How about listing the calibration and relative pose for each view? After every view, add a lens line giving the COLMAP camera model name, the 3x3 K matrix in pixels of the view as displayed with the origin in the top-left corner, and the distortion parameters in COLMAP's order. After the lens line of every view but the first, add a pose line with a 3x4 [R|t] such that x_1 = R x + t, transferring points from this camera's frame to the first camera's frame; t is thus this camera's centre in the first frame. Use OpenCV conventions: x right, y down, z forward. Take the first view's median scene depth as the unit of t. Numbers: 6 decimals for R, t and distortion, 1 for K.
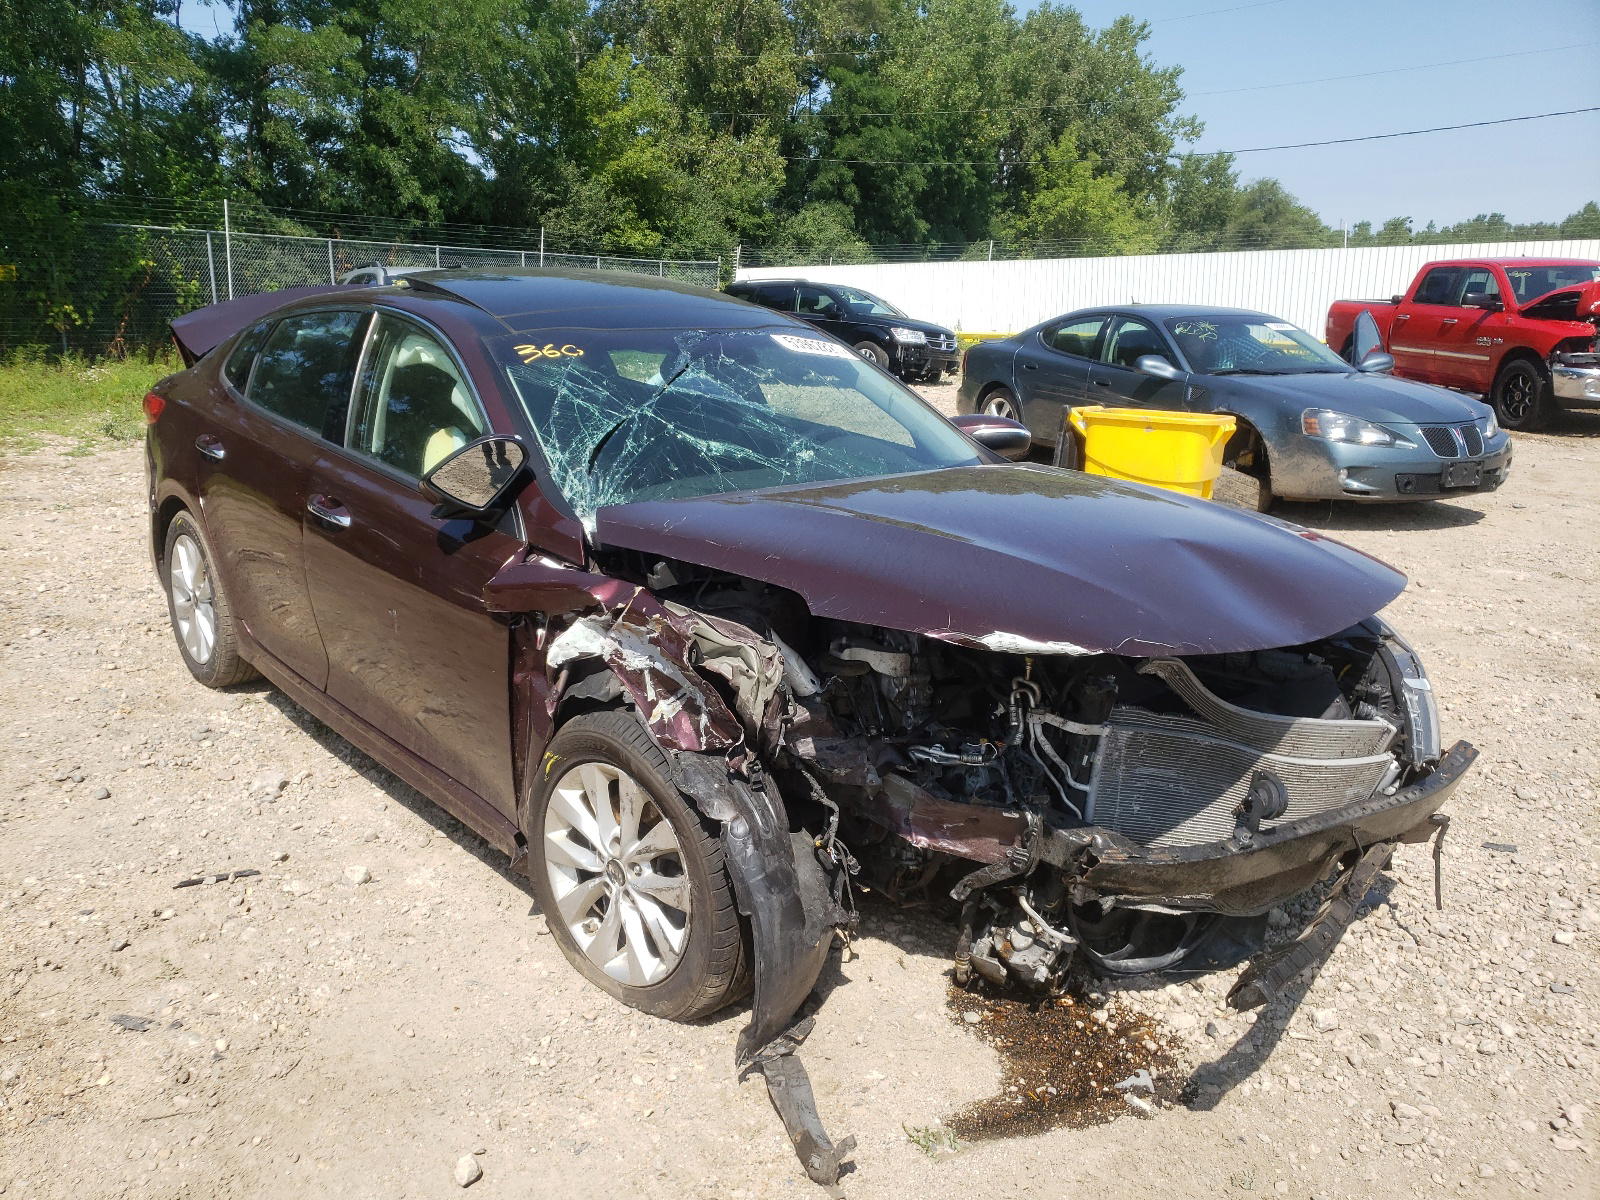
lens RADIAL K [[1180.1, 0, 800.0], [0, 1180.1, 600.0], [0, 0, 1]] dist [0.006374, 0.005818]
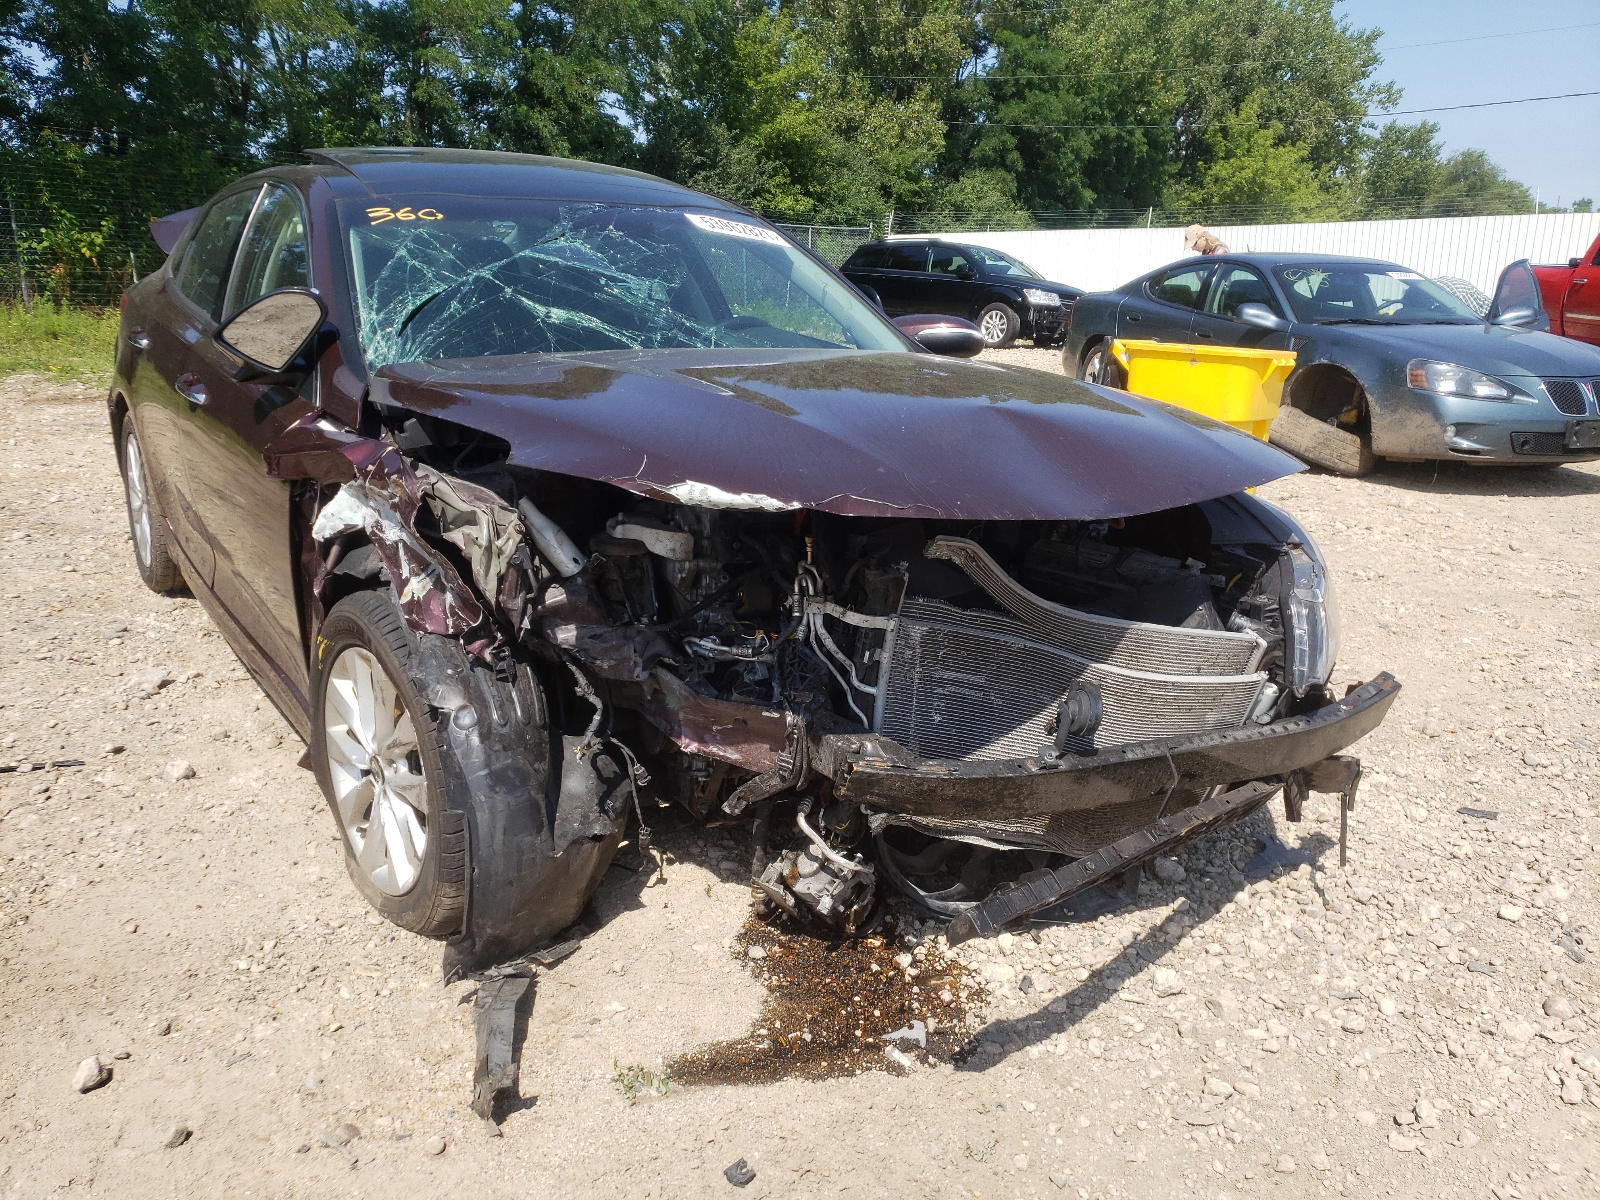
lens RADIAL K [[1196.5, 0, 800.0], [0, 1196.5, 600.0], [0, 0, 1]] dist [0.021985, 0.002400]
pose [[0.995409, 0.038730, -0.087521, 0.245535], [-0.035947, 0.998803, 0.033160, 0.061156], [0.088701, -0.029862, 0.995611, 0.123921]]
